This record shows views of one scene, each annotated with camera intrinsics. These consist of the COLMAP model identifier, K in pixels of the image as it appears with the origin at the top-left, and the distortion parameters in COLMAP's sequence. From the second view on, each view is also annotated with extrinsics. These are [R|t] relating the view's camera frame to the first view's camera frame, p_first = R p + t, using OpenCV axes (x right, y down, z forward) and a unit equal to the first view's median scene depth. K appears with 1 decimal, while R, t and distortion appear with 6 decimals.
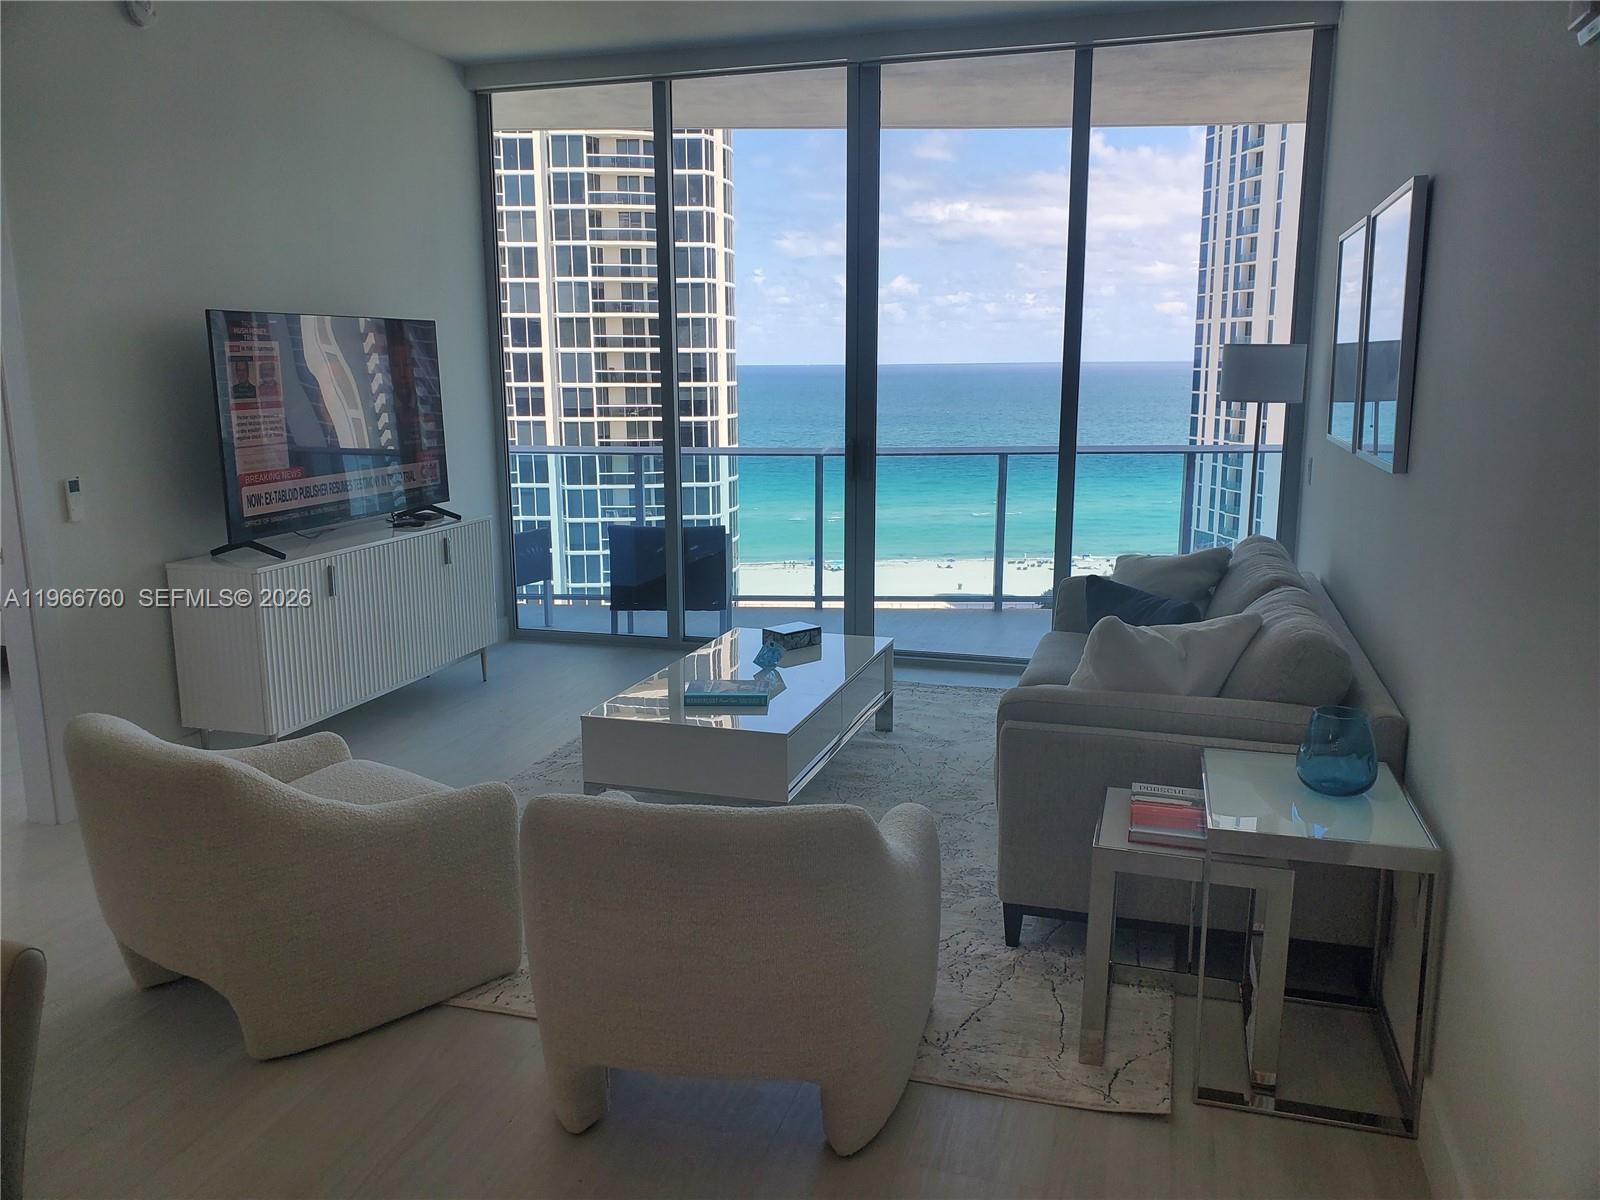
lens RADIAL K [[1242.7, 0, 797.3], [0, 1242.7, 600.0], [0, 0, 1]] dist [0.090667, -0.097810]
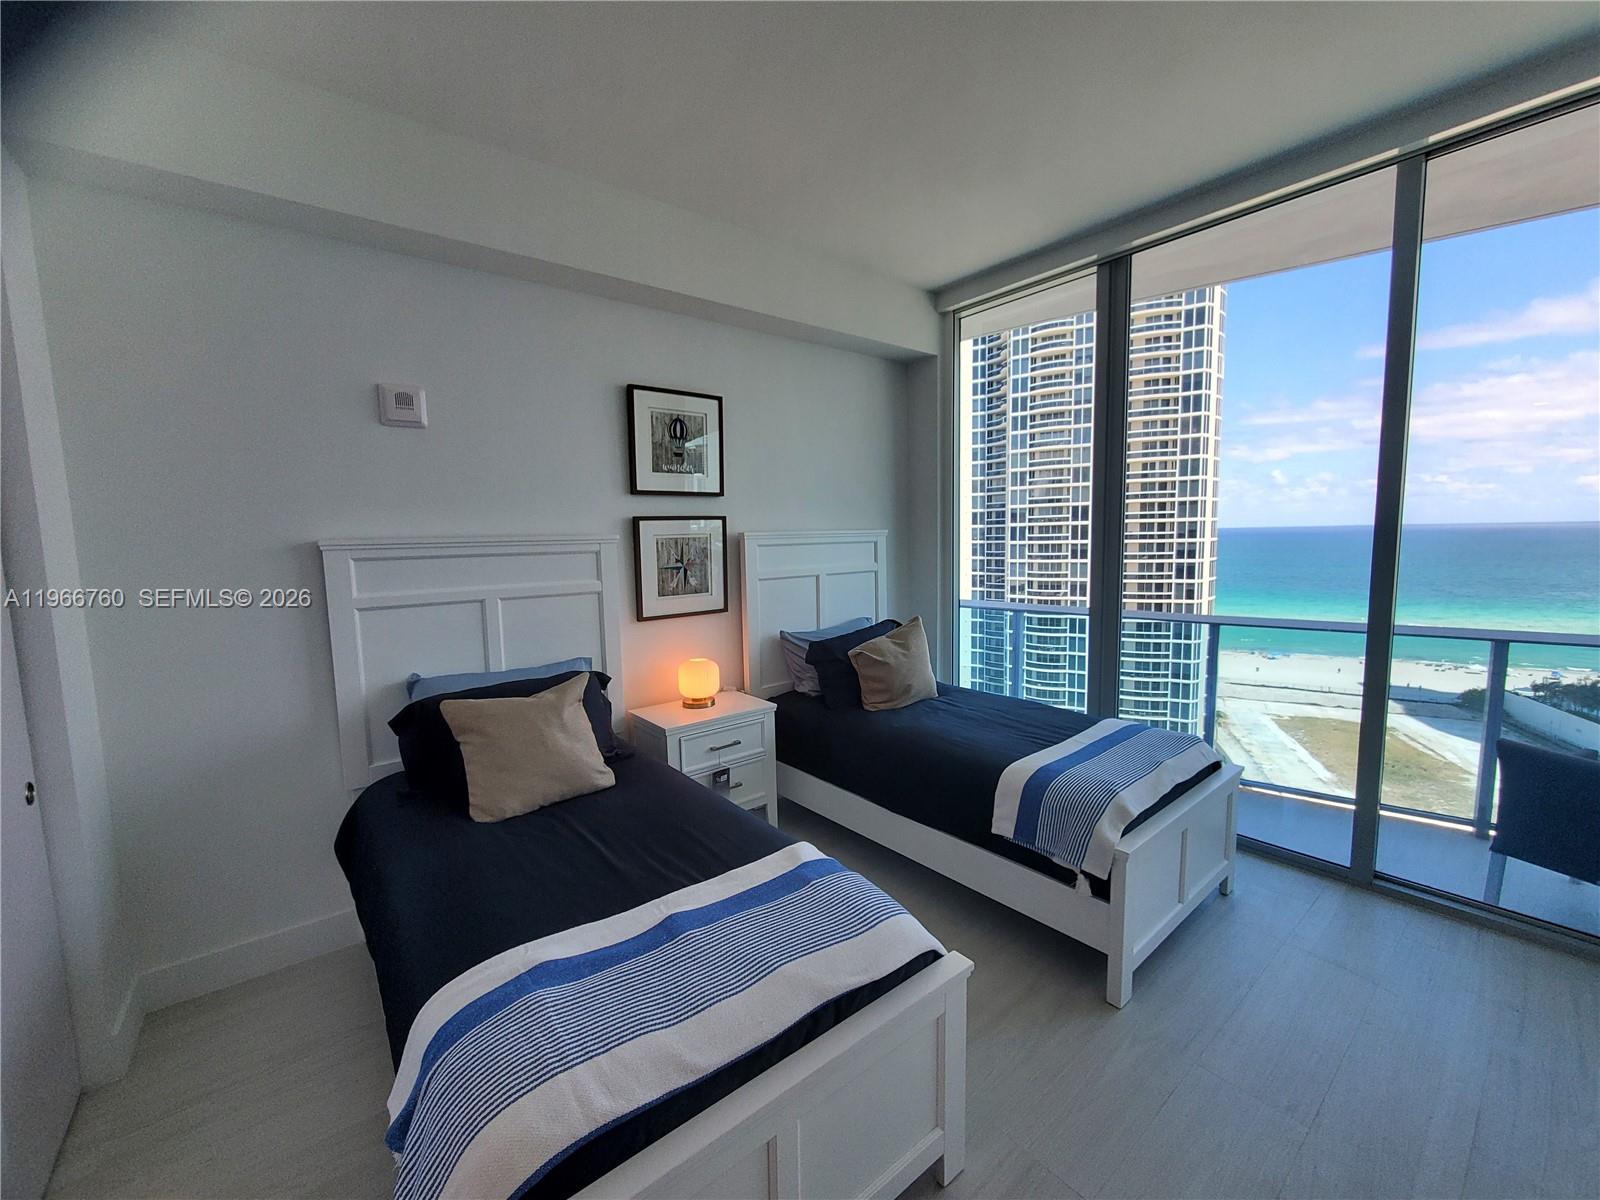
lens RADIAL K [[637.4, 0, 796.8], [0, 637.4, 603.6], [0, 0, 1]] dist [-0.002489, -0.000091]
pose [[0.825967, 0.045548, -0.561876, -0.732797], [-0.087089, 0.995074, -0.047359, -0.151265], [0.556951, 0.088050, 0.825865, 0.810455]]
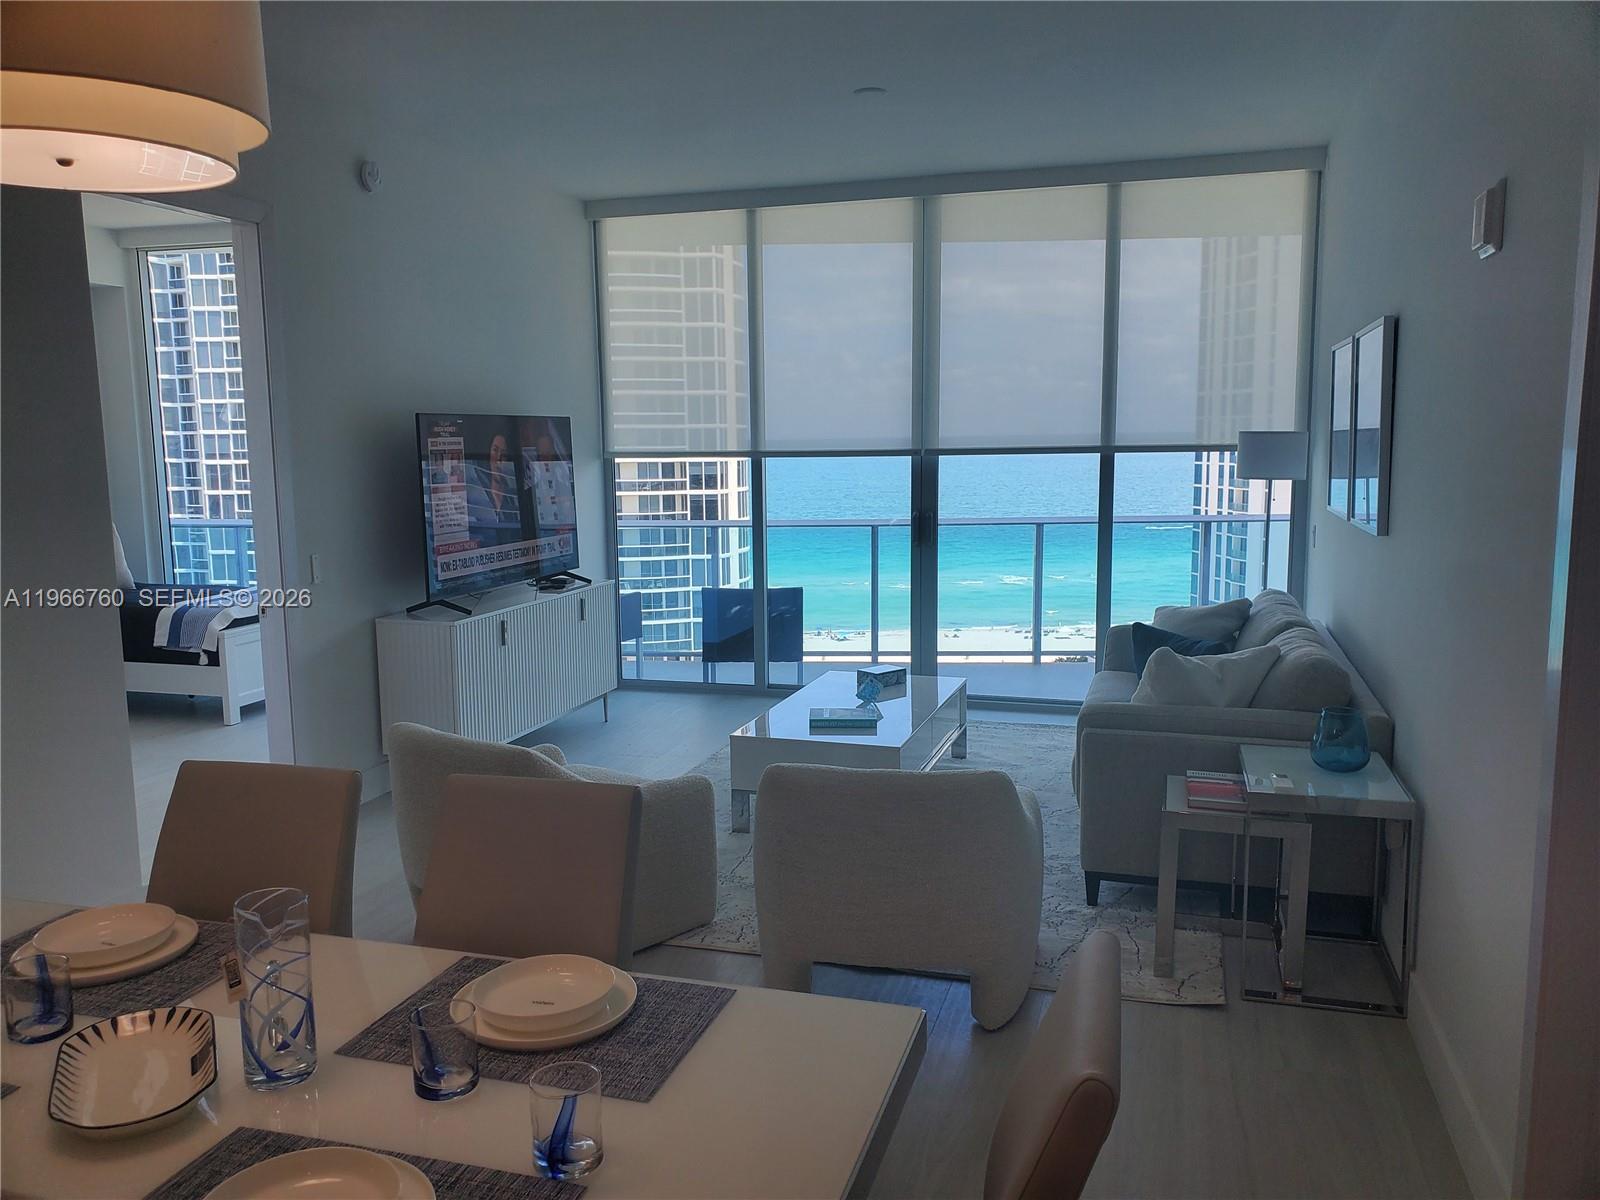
lens RADIAL K [[1246.2, 0, 800.0], [0, 1246.2, 600.0], [0, 0, 1]] dist [0.087166, -0.122274]
pose [[0.999967, -0.007694, -0.002445, -0.087161], [0.007541, 0.998318, -0.057480, 0.026050], [0.002883, 0.057459, 0.998344, -0.214694]]
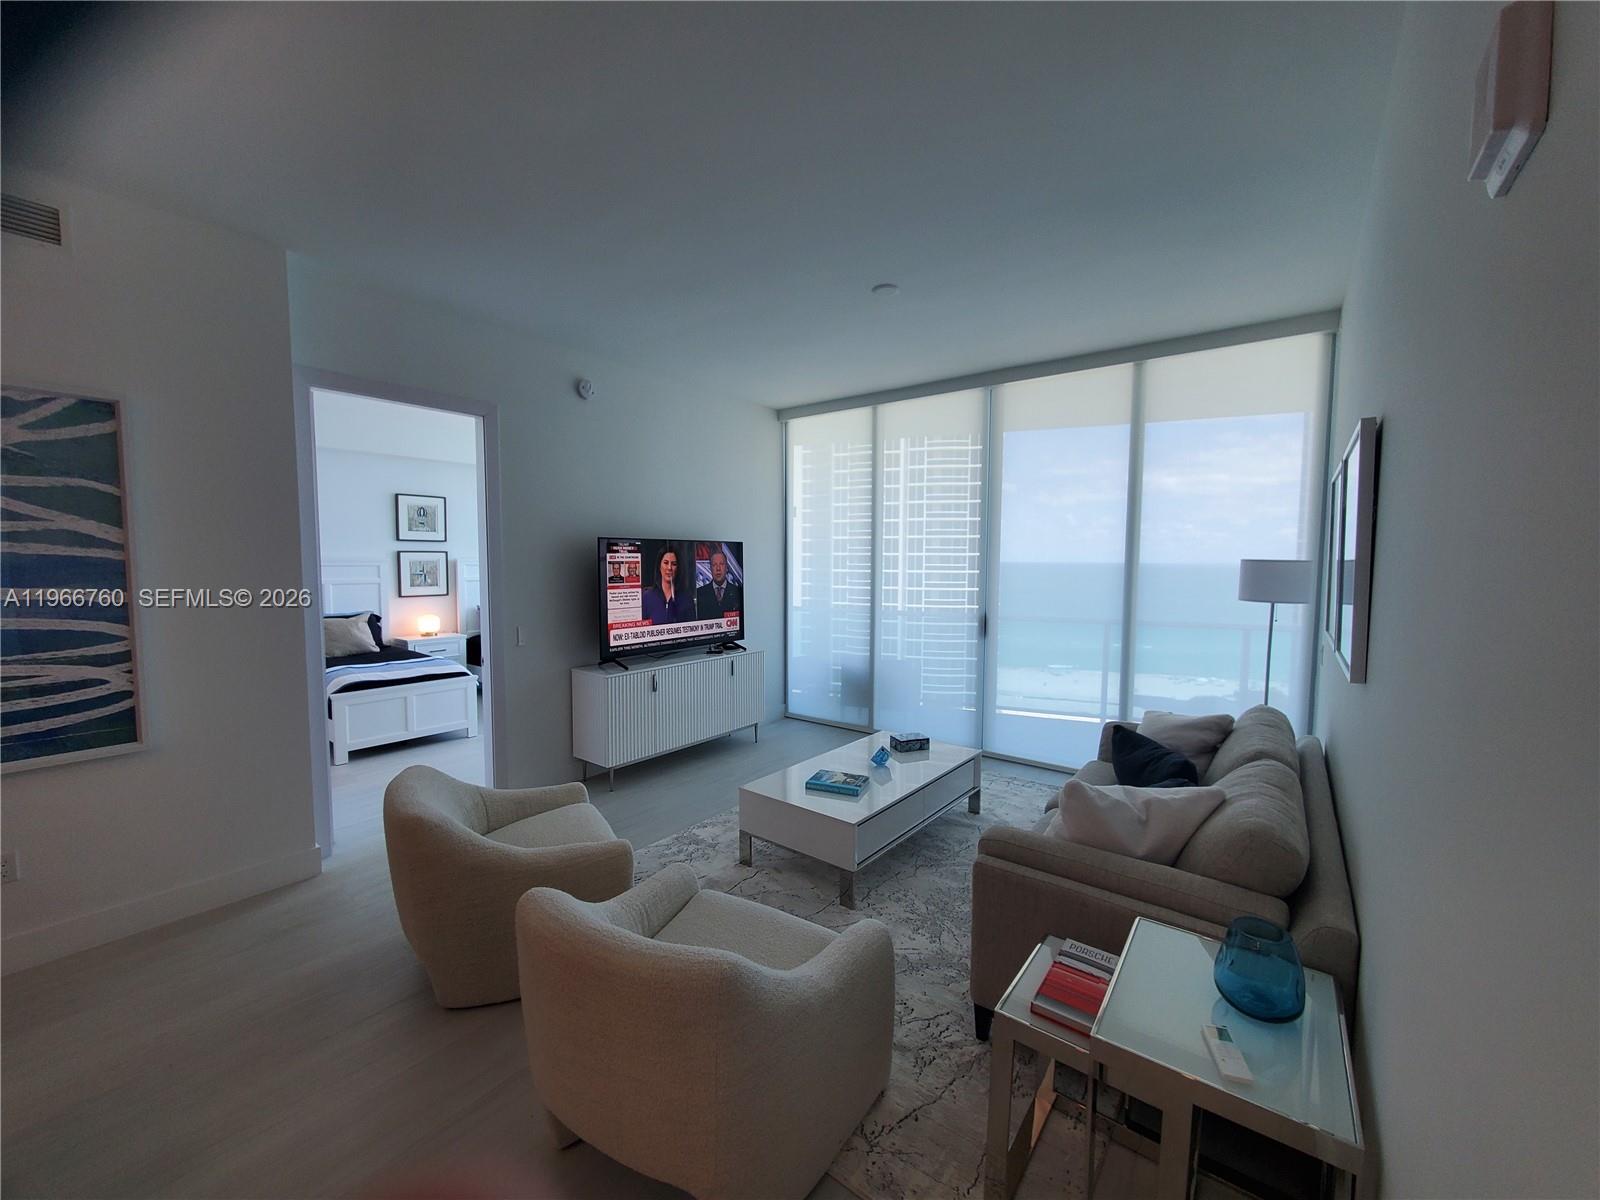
lens RADIAL K [[637.4, 0, 796.8], [0, 637.4, 603.6], [0, 0, 1]] dist [-0.002489, -0.000091]
pose [[0.933439, 0.034978, -0.357027, 0.153615], [-0.077311, 0.991463, -0.104992, -0.051556], [0.350307, 0.125606, 0.928175, 0.218155]]
